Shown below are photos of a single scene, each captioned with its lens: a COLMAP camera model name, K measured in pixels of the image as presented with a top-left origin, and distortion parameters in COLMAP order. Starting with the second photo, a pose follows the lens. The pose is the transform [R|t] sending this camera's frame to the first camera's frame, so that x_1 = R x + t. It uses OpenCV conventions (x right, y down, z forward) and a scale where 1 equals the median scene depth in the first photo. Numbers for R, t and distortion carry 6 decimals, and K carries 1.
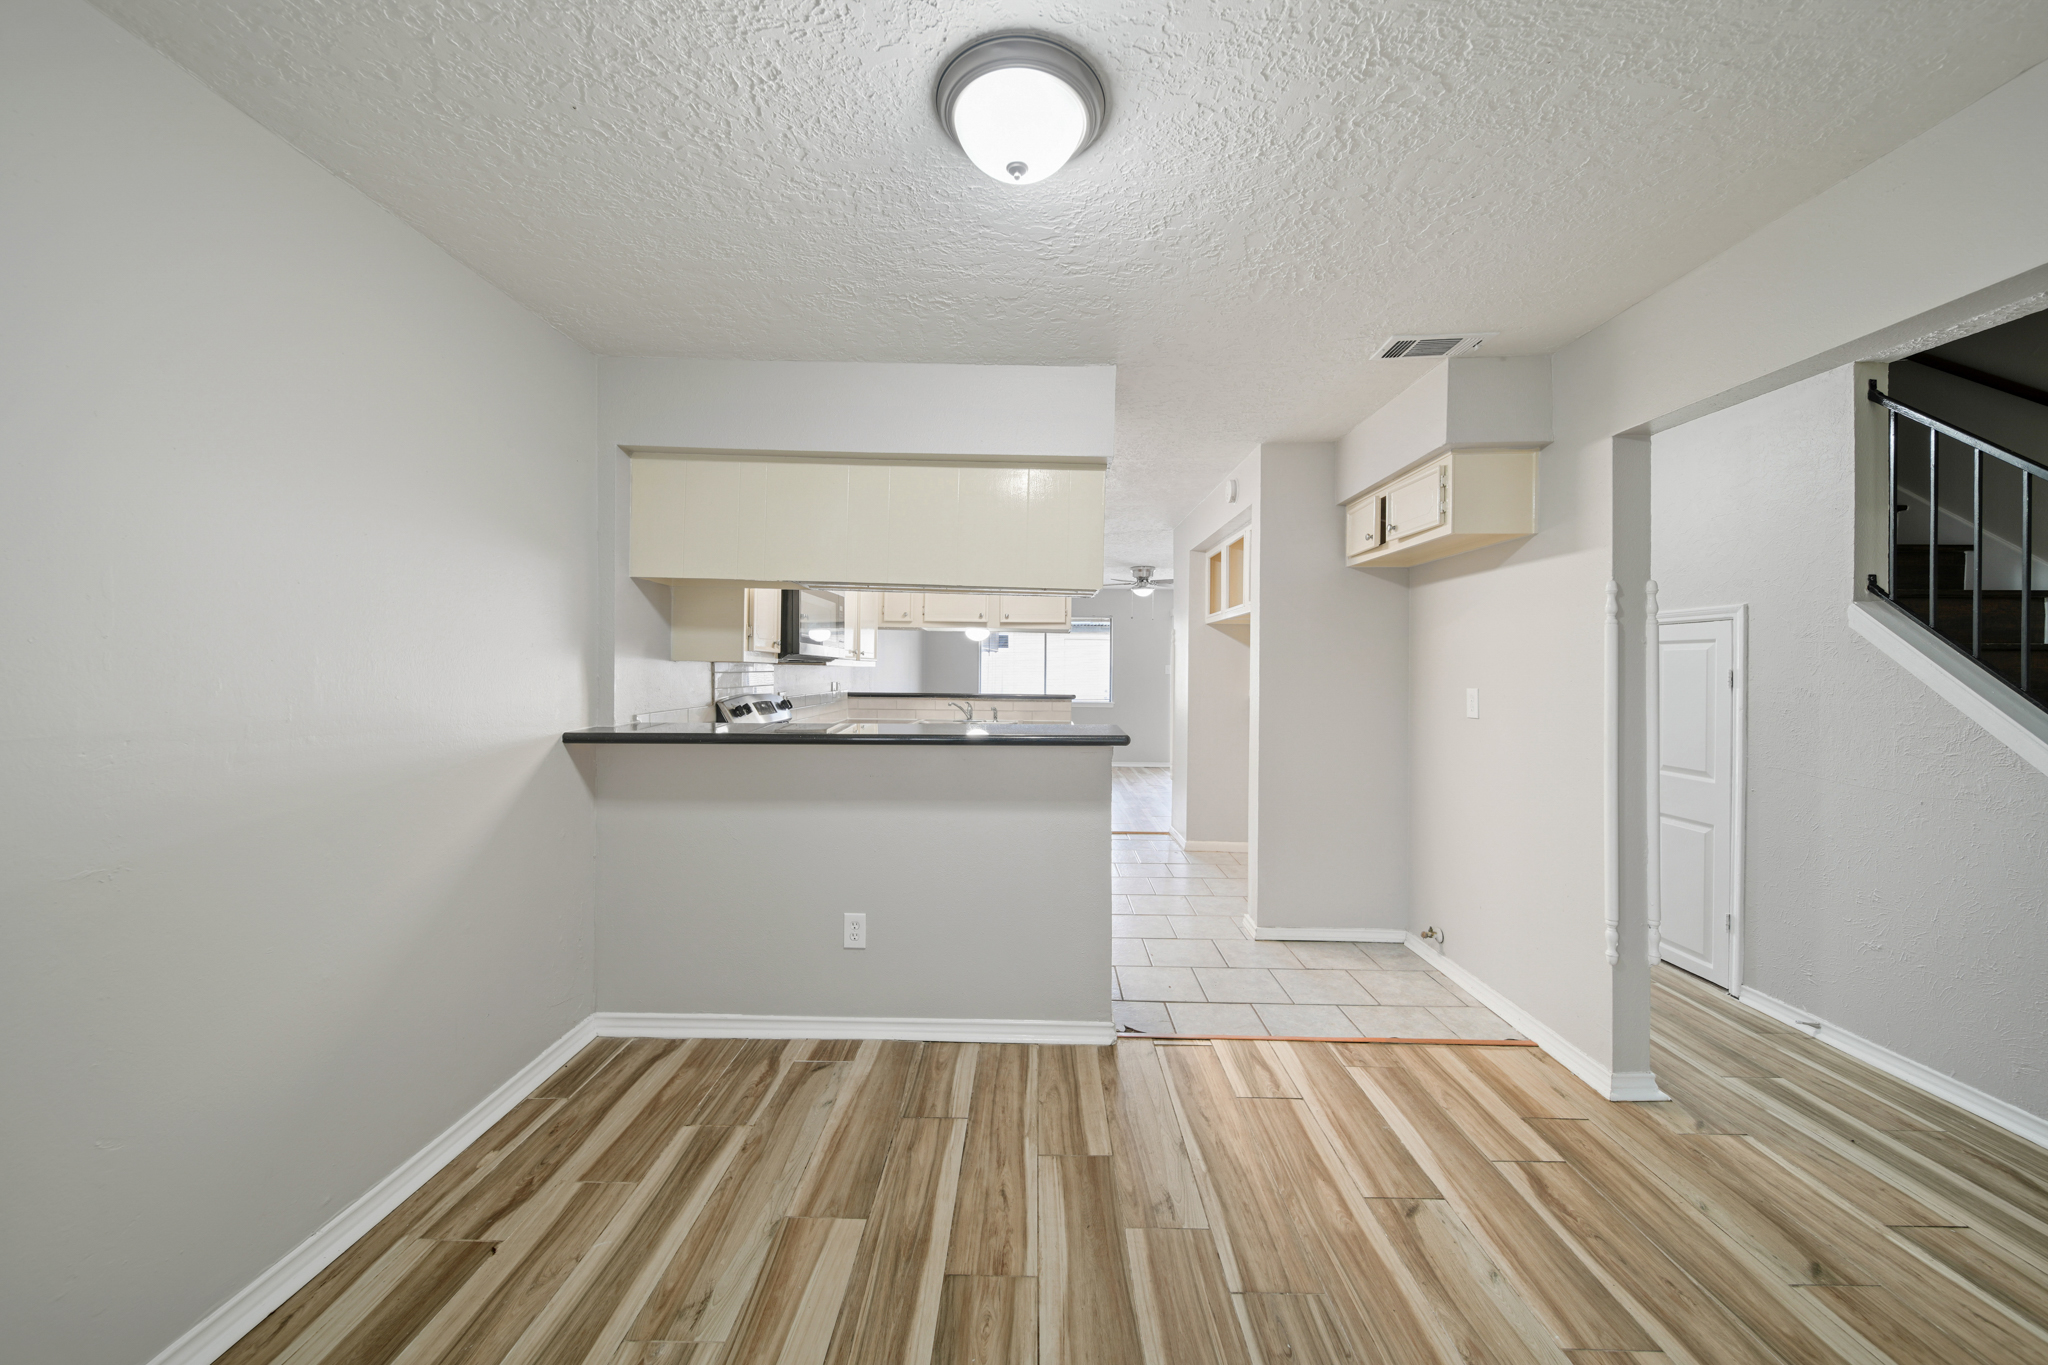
lens RADIAL K [[726.1, 0, 1024.2], [0, 726.1, 668.3], [0, 0, 1]] dist [-0.001570, -0.000707]
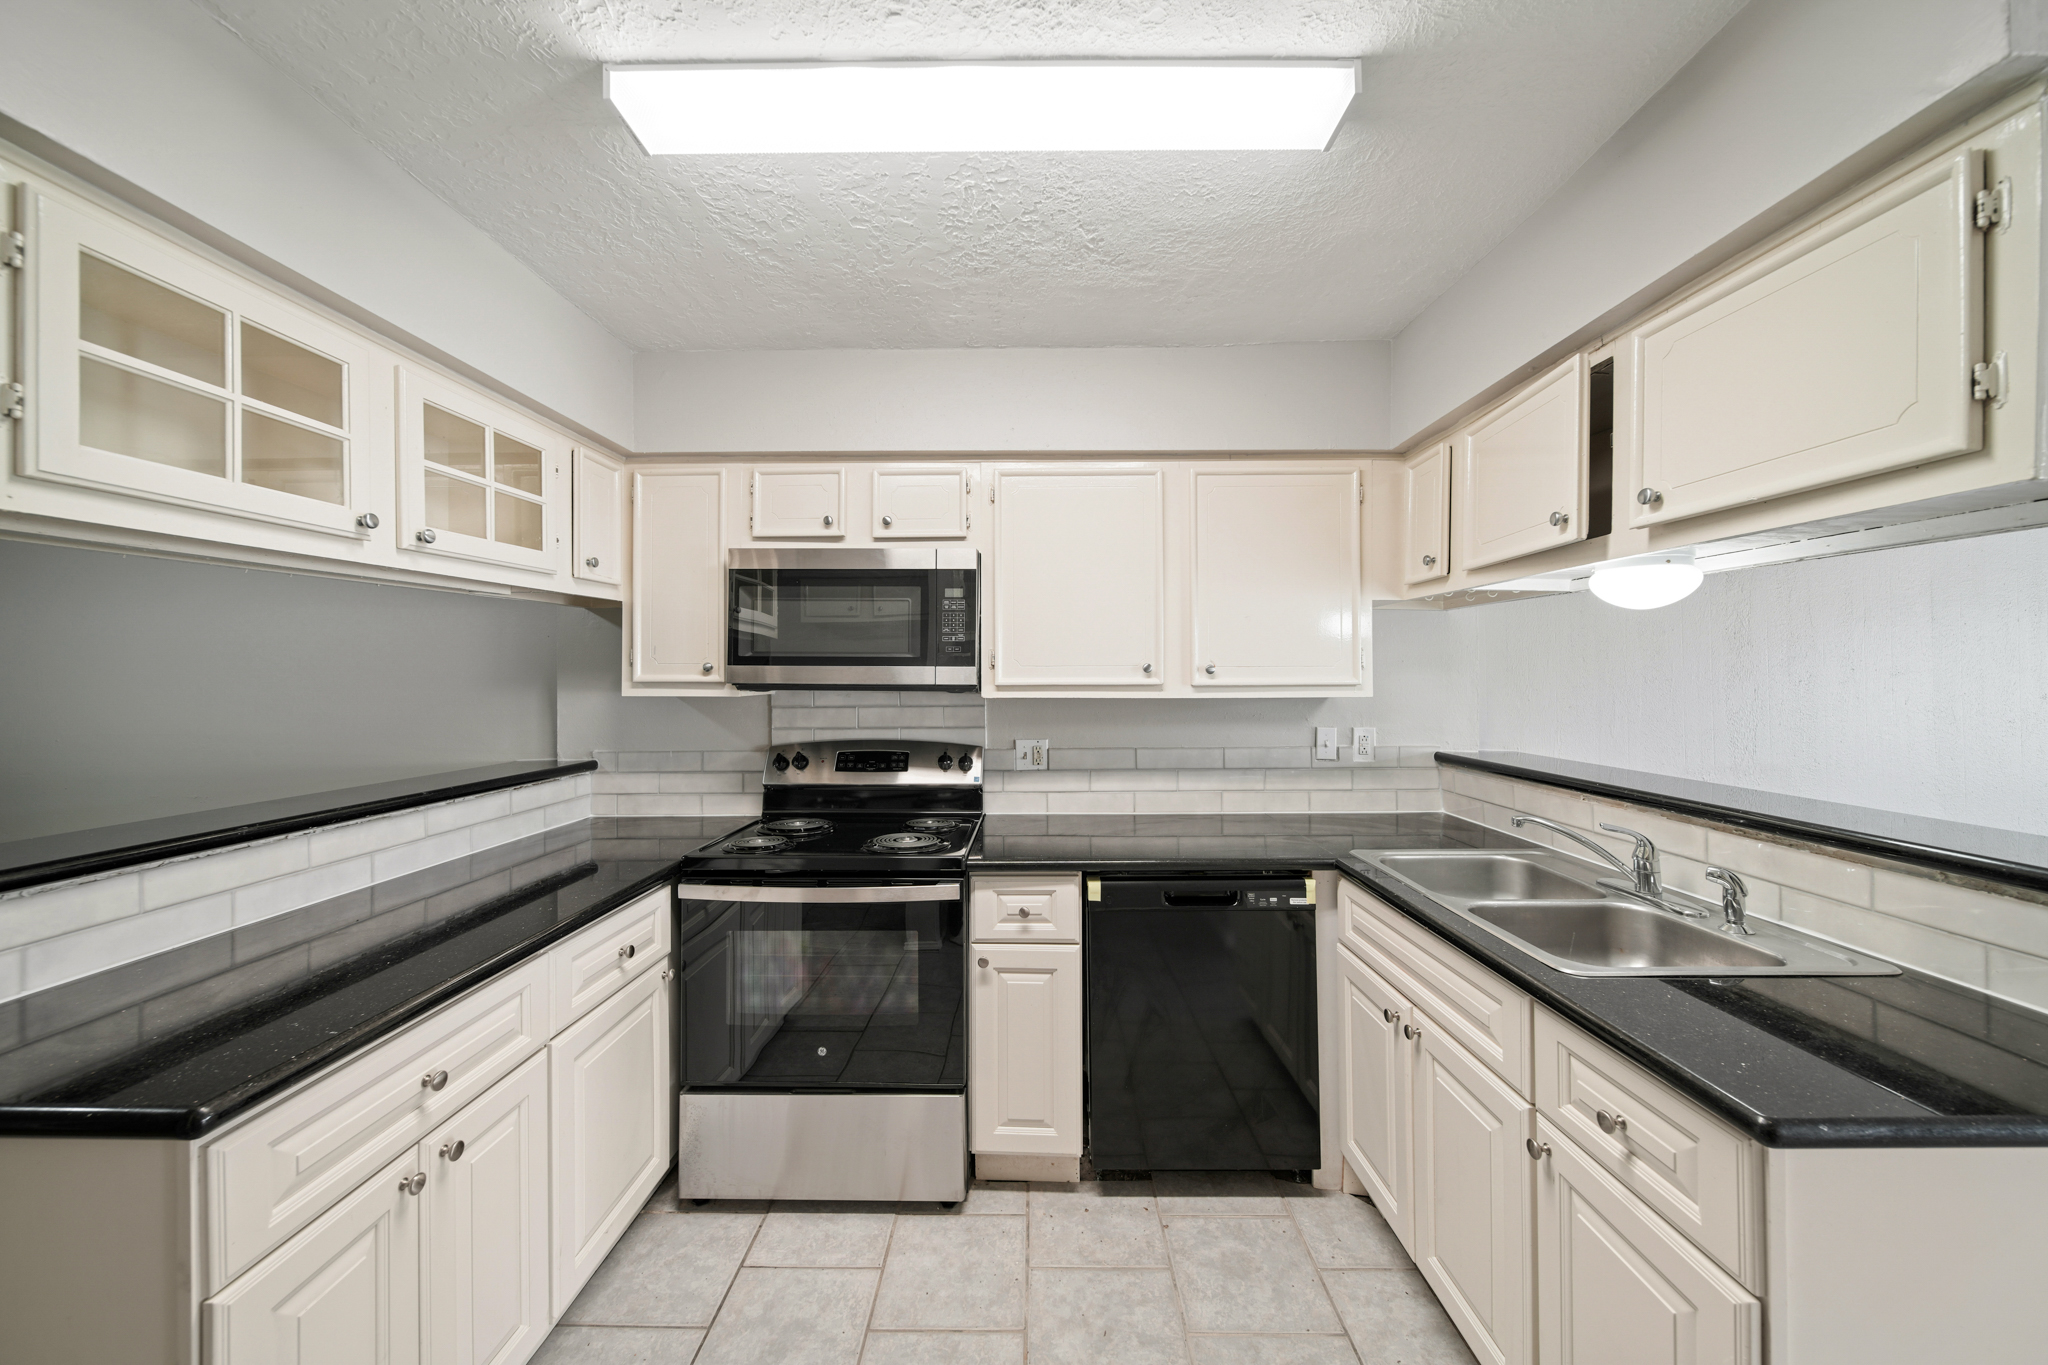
lens RADIAL K [[726.1, 0, 1026.1], [0, 726.1, 664.5], [0, 0, 1]] dist [-0.001570, -0.000707]
pose [[0.003042, -0.024434, -0.999697, 0.548465], [0.007519, 0.999674, -0.024411, -0.030207], [0.999967, -0.007442, 0.003225, 2.022662]]
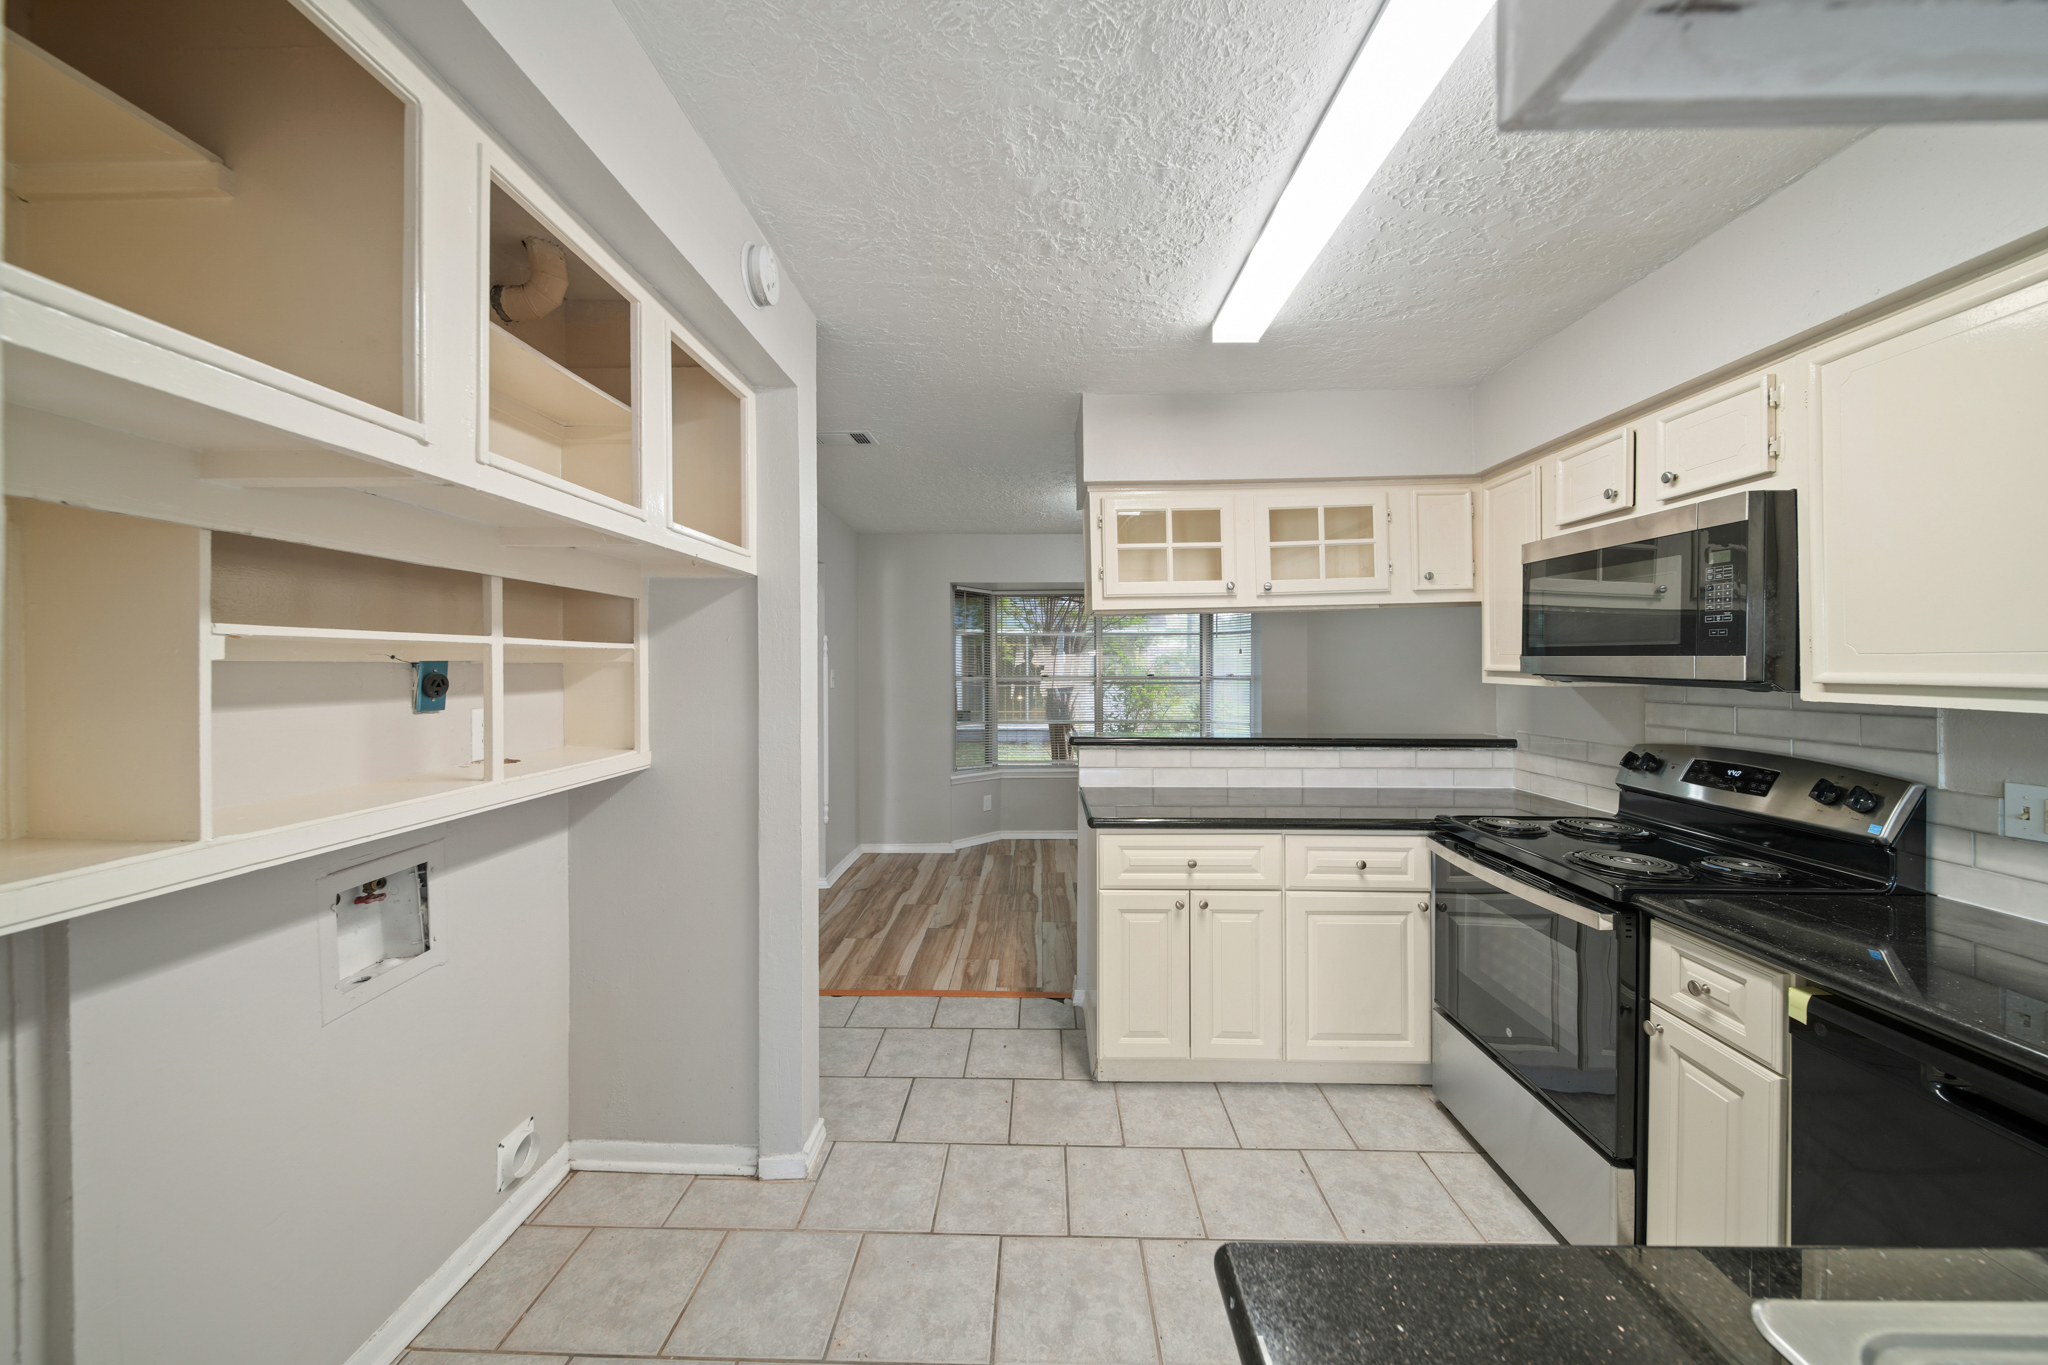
lens RADIAL K [[726.1, 0, 1022.8], [0, 726.1, 669.0], [0, 0, 1]] dist [-0.001570, -0.000707]
pose [[-0.999961, -0.007840, 0.004162, 0.255814], [-0.007827, 0.999965, 0.002962, -0.035466], [-0.004185, 0.002929, -0.999987, 2.695740]]
